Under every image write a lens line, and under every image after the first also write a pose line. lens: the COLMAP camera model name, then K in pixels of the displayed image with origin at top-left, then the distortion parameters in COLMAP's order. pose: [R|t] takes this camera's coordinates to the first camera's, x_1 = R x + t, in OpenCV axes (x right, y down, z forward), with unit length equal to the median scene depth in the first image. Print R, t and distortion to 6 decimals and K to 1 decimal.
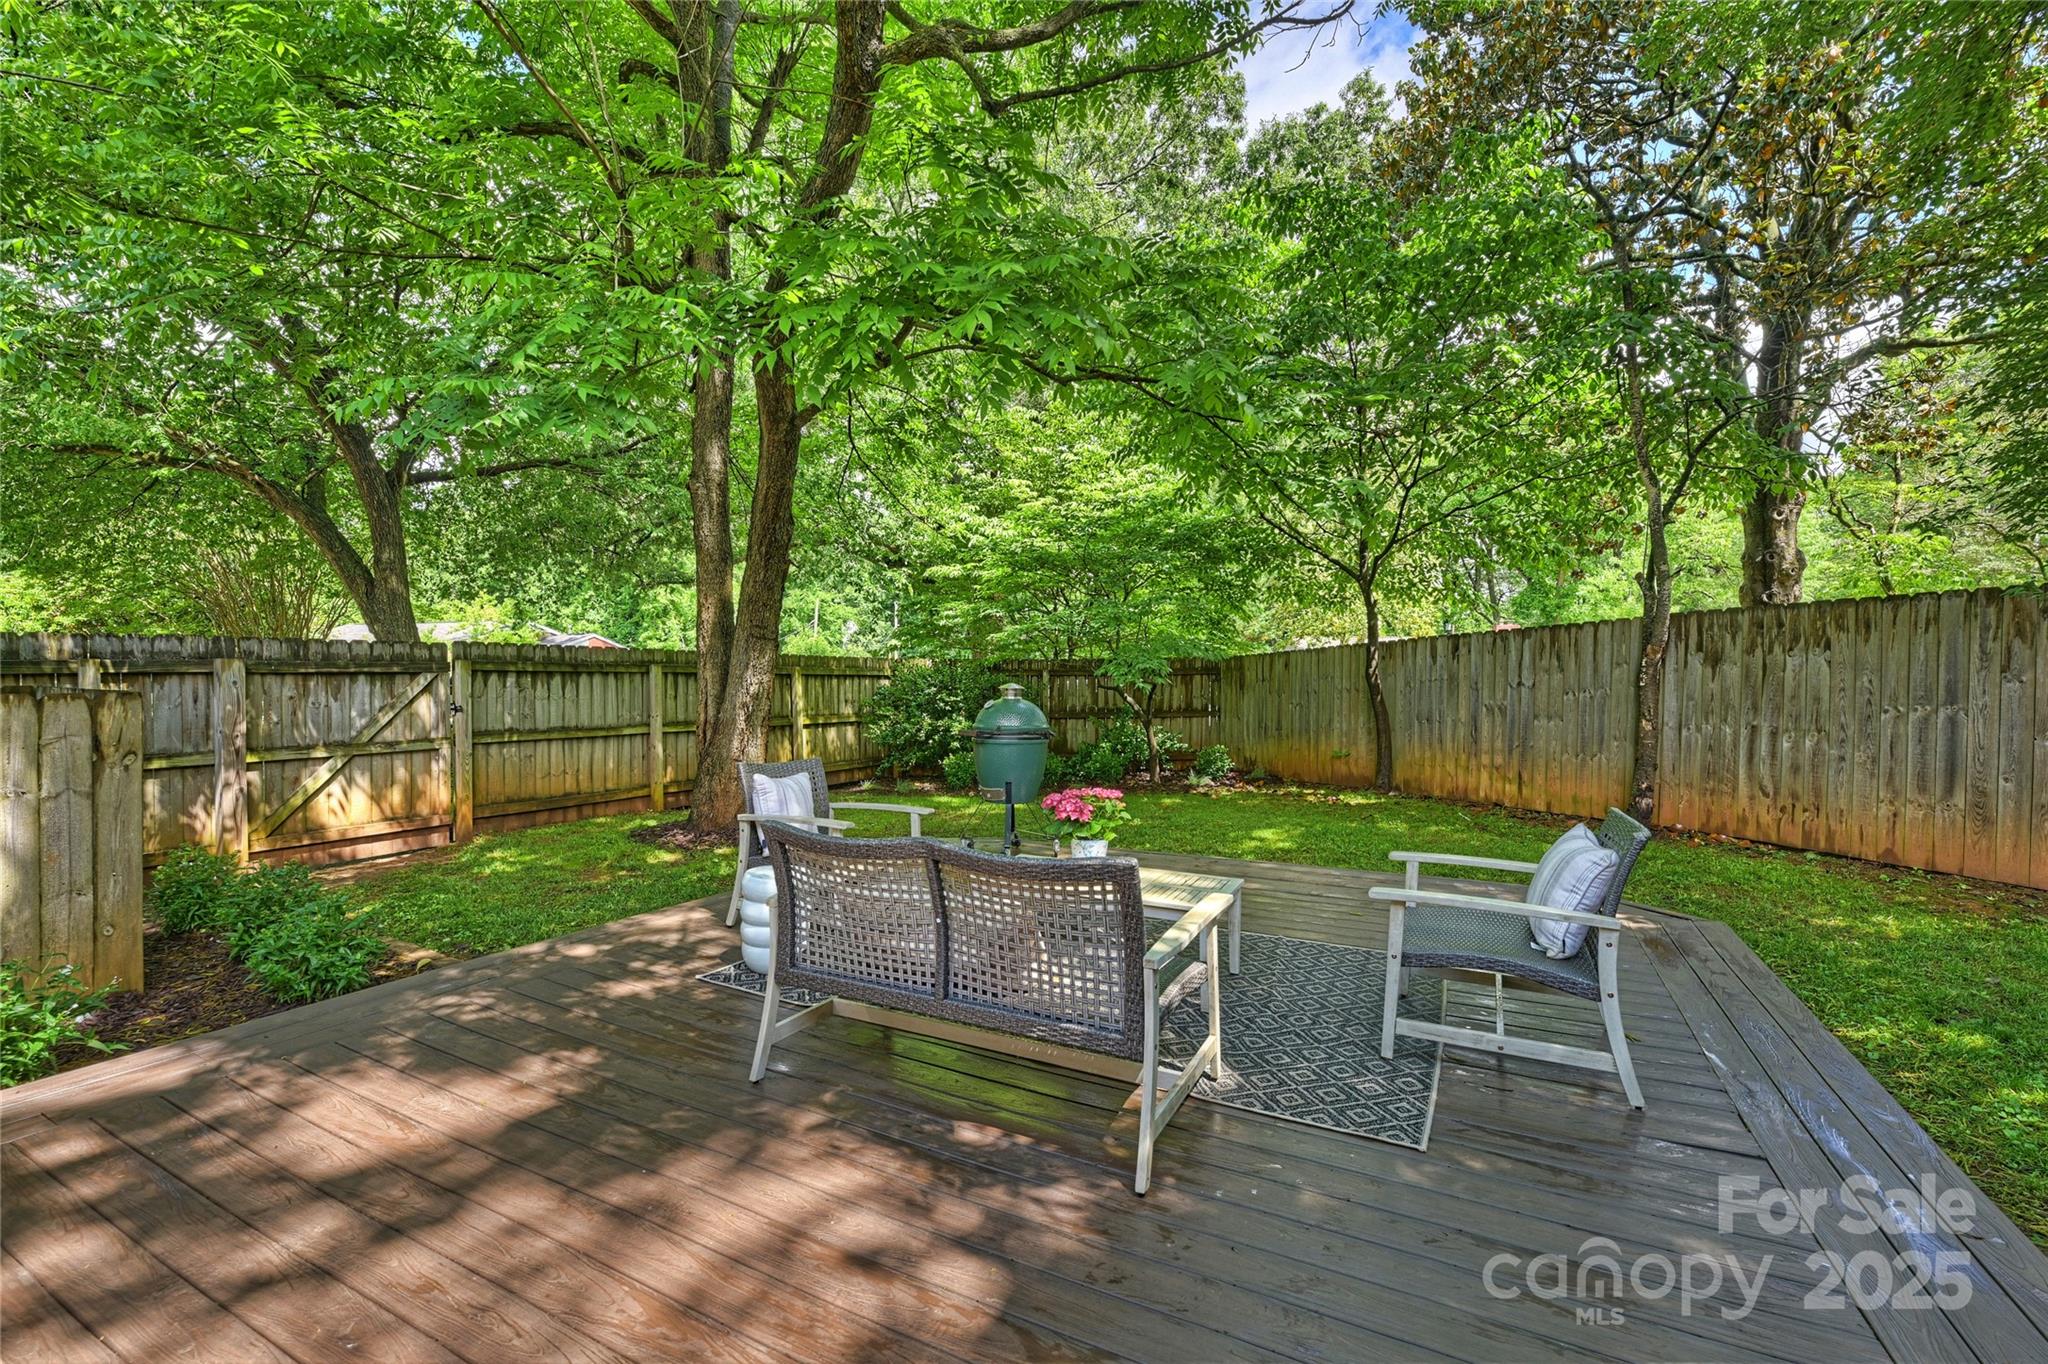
lens RADIAL K [[849.8, 0, 1008.2], [0, 849.8, 683.4], [0, 0, 1]] dist [0.000394, 0.000565]
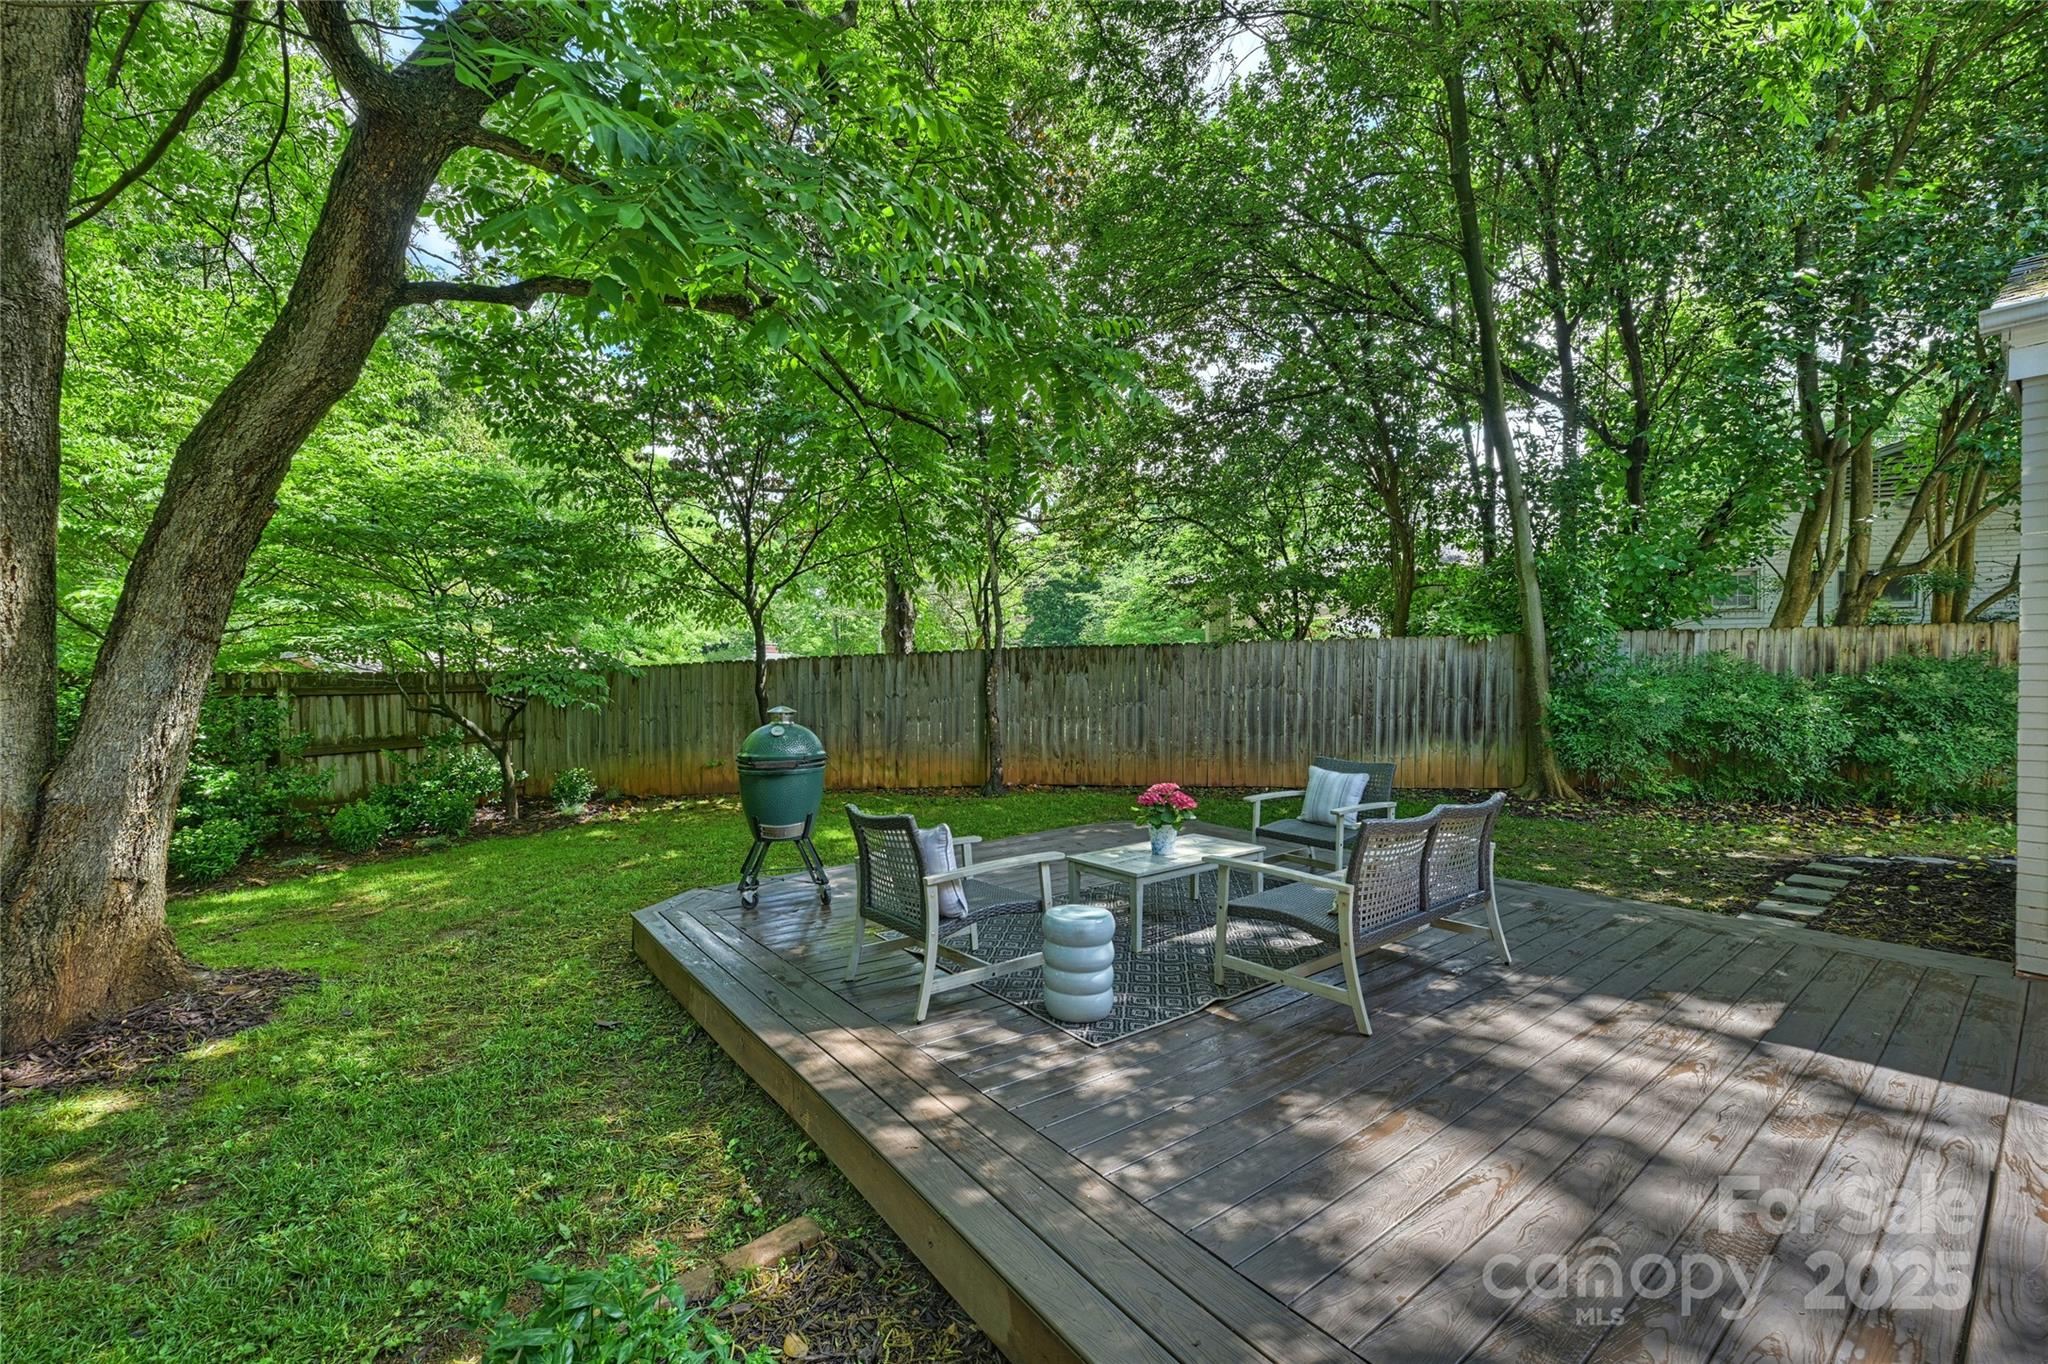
lens RADIAL K [[816.1, 0, 1005.6], [0, 816.1, 681.8], [0, 0, 1]] dist [-0.001917, -0.000182]
pose [[0.430771, -0.006335, 0.902439, -1.324184], [0.017984, 0.999837, -0.001566, -0.040667], [-0.902282, 0.016904, 0.430814, 0.800054]]
